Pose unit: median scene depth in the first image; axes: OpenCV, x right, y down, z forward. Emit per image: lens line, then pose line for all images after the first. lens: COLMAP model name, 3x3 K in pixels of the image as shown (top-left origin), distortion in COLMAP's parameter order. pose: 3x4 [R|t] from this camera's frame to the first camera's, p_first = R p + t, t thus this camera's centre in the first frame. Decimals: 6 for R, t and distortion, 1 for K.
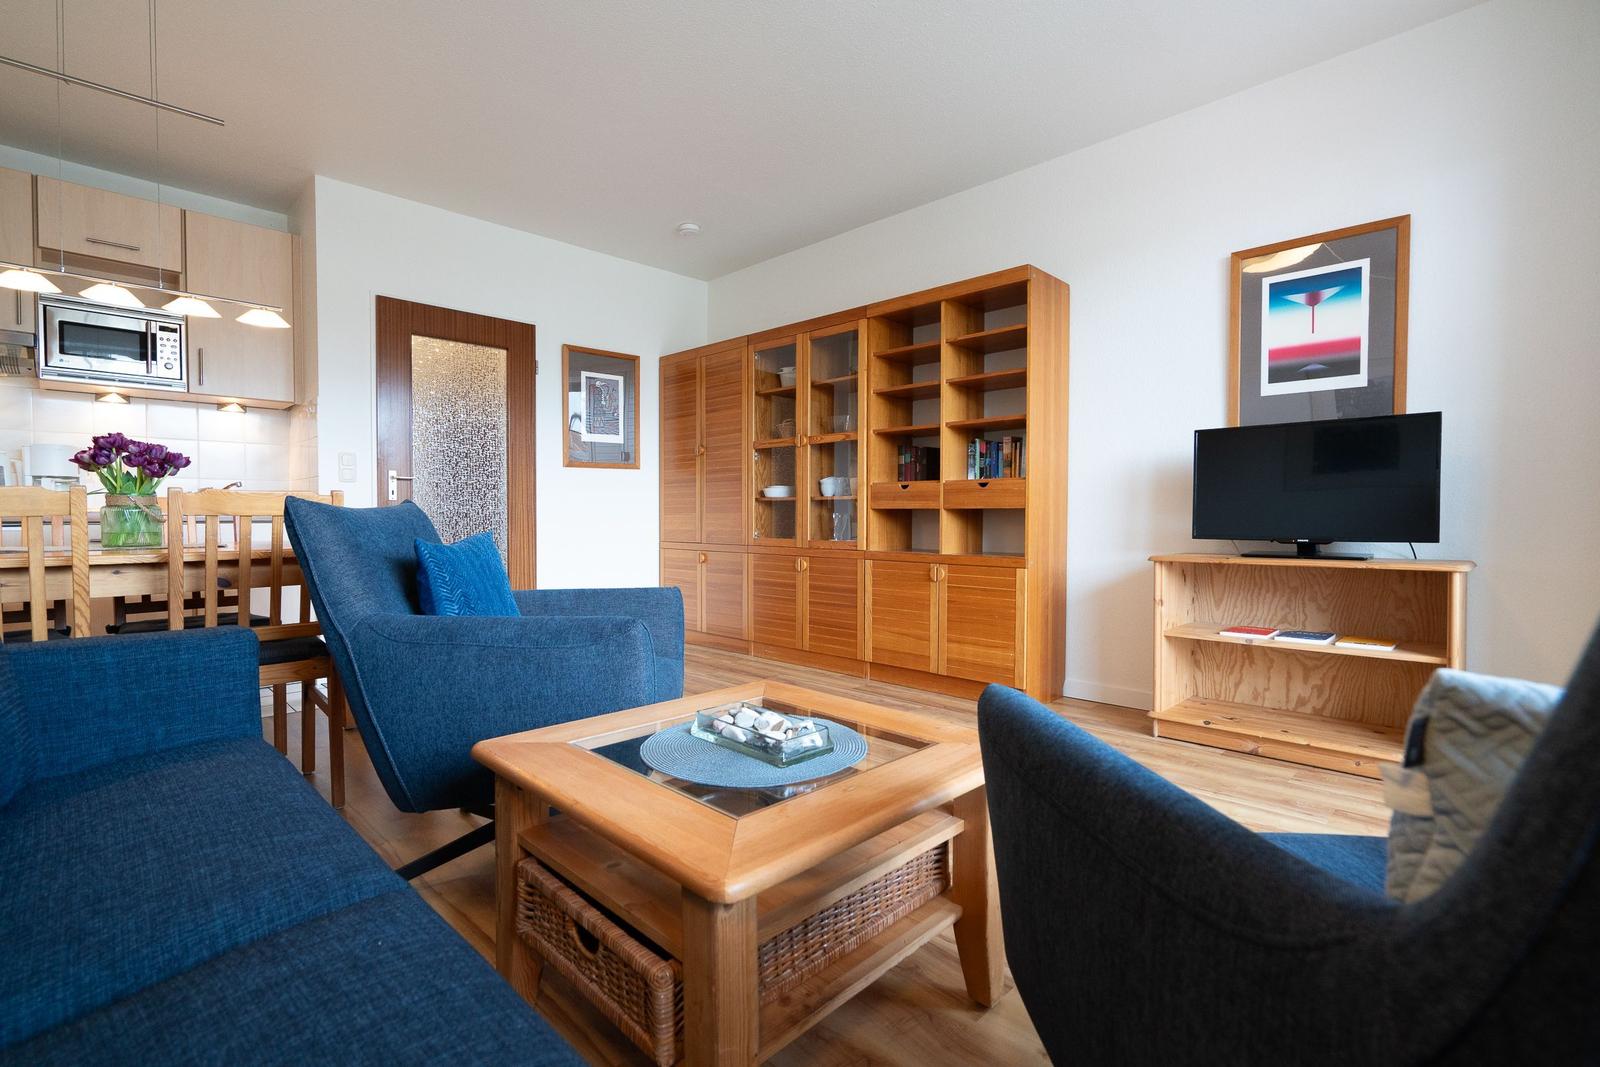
lens RADIAL K [[735.2, 0, 793.1], [0, 735.2, 529.3], [0, 0, 1]] dist [-0.005701, 0.003274]
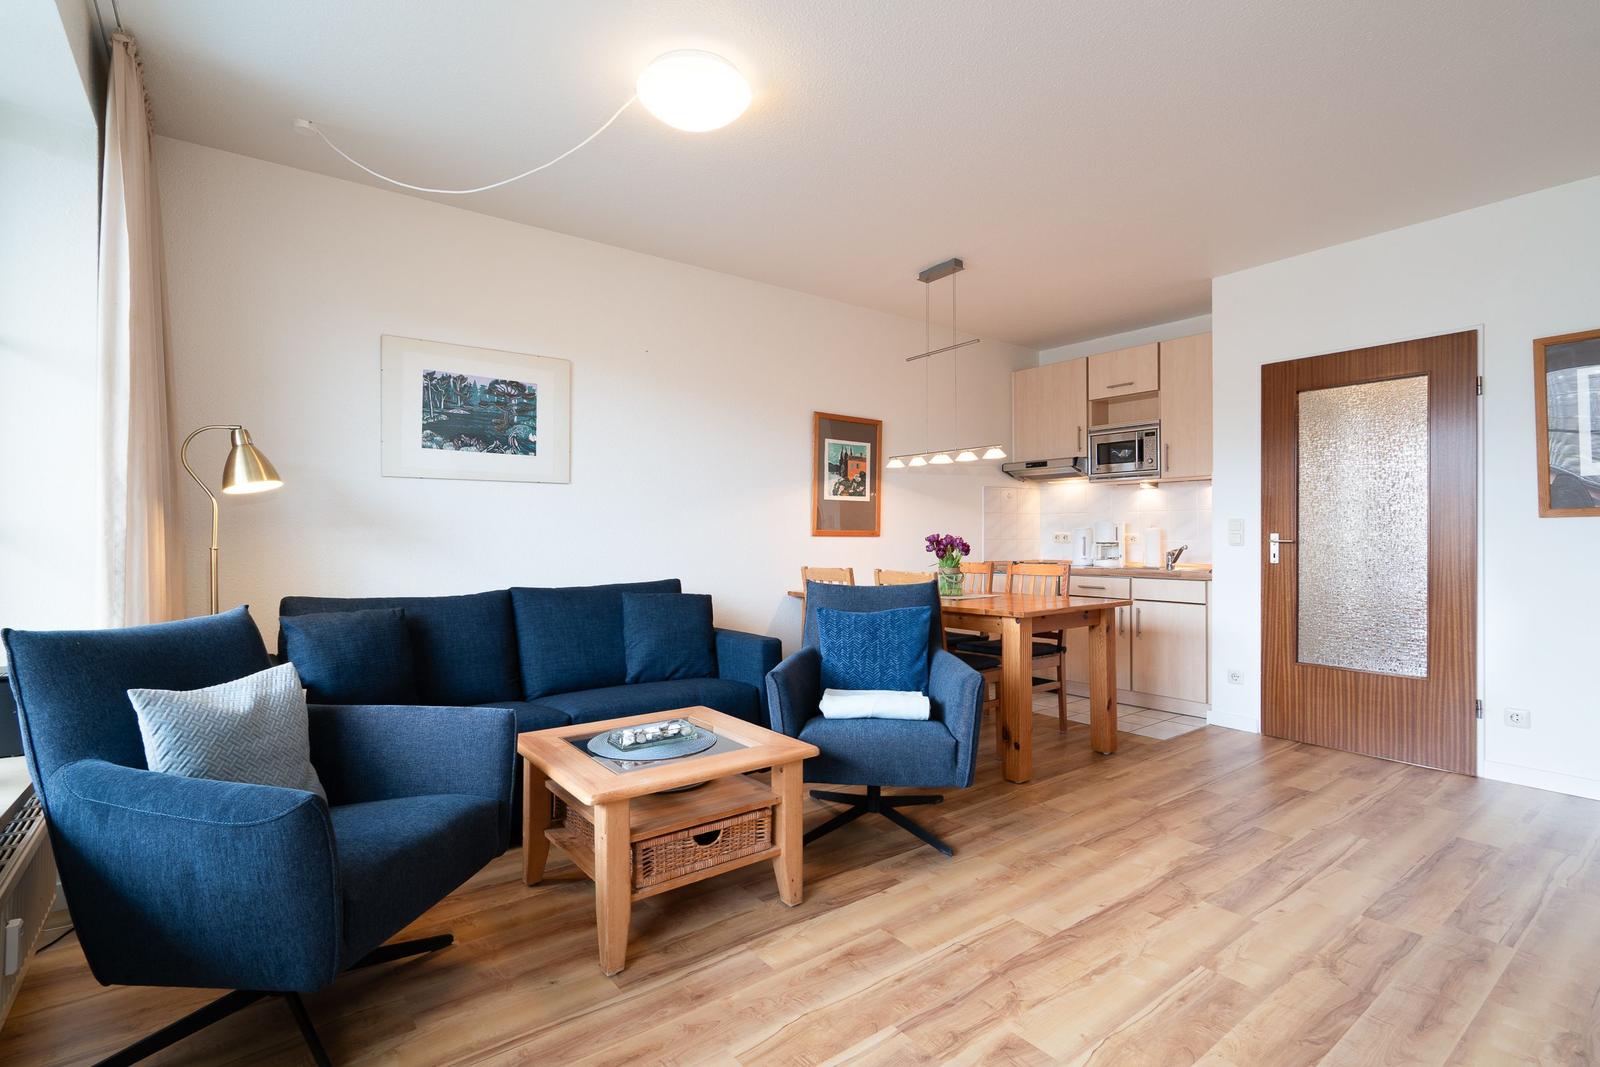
lens RADIAL K [[735.2, 0, 793.6], [0, 735.2, 533.1], [0, 0, 1]] dist [-0.005701, 0.003274]
pose [[-0.141009, -0.002396, -0.990005, 0.952221], [-0.019378, 0.999812, 0.000340, -0.121091], [0.989819, 0.019233, -0.141029, 0.863947]]
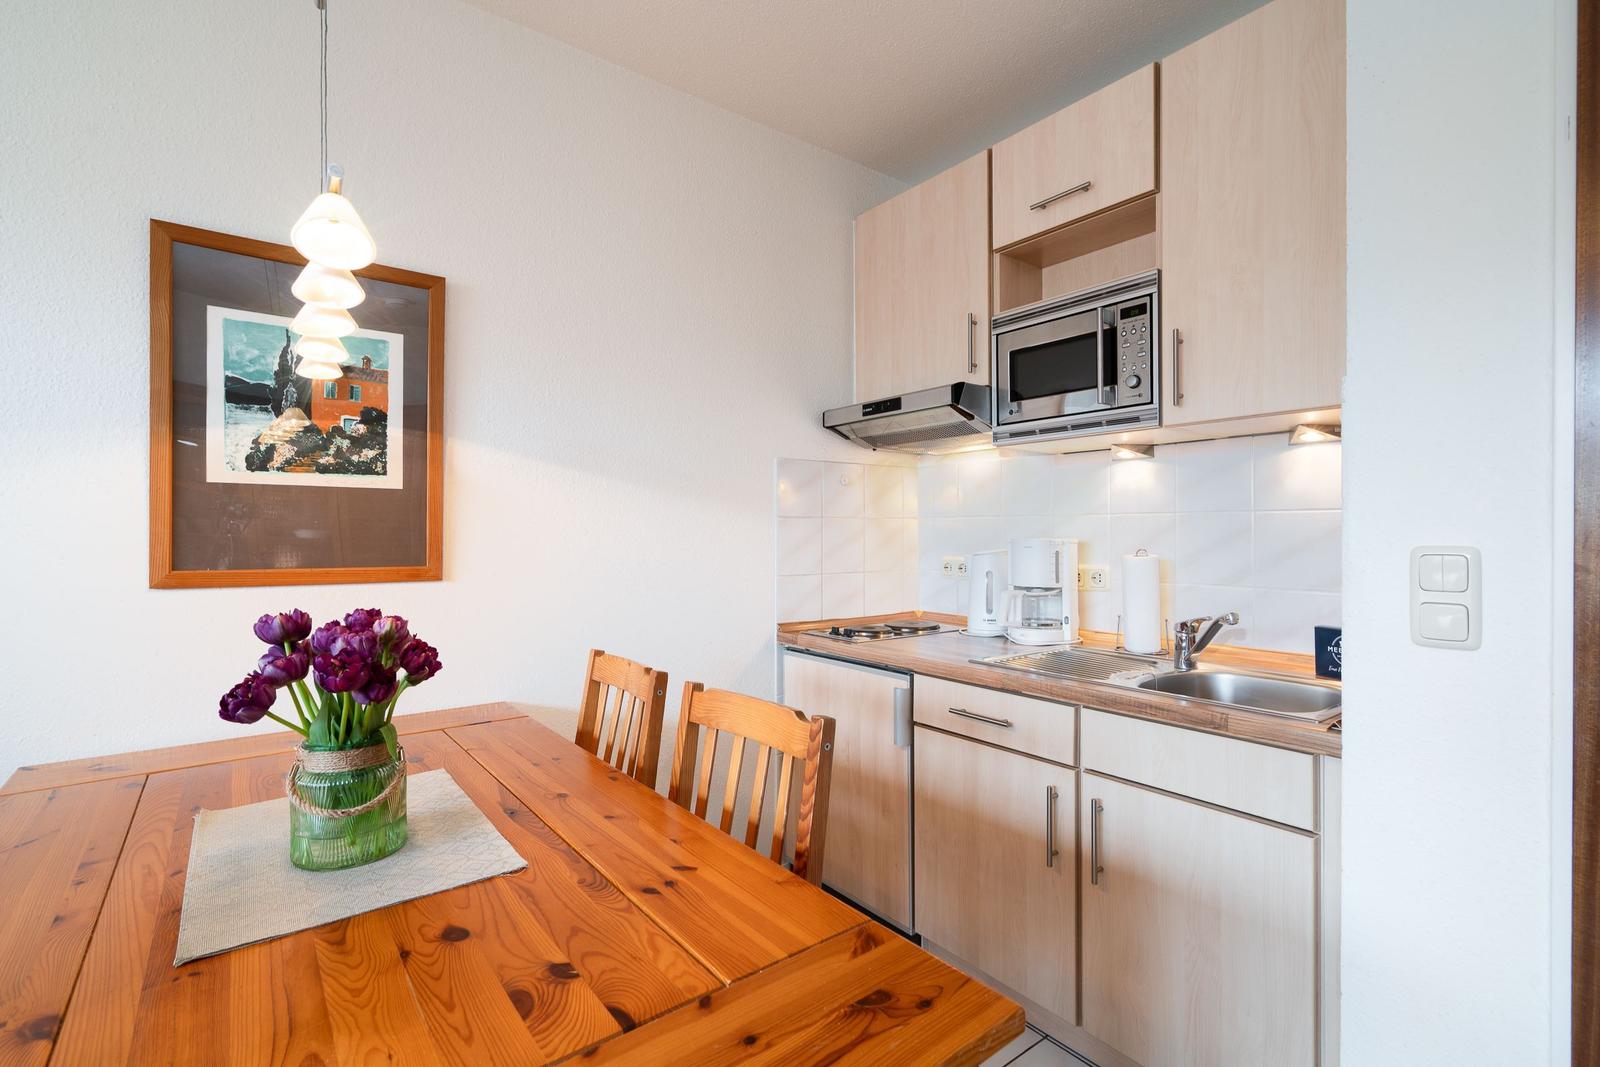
lens RADIAL K [[735.2, 0, 820.2], [0, 735.2, 535.3], [0, 0, 1]] dist [-0.005701, 0.003274]
pose [[-0.107095, 0.004060, -0.994241, -0.499520], [-0.018356, 0.999813, 0.006060, -0.181459], [0.994079, 0.018899, -0.107000, 1.342241]]
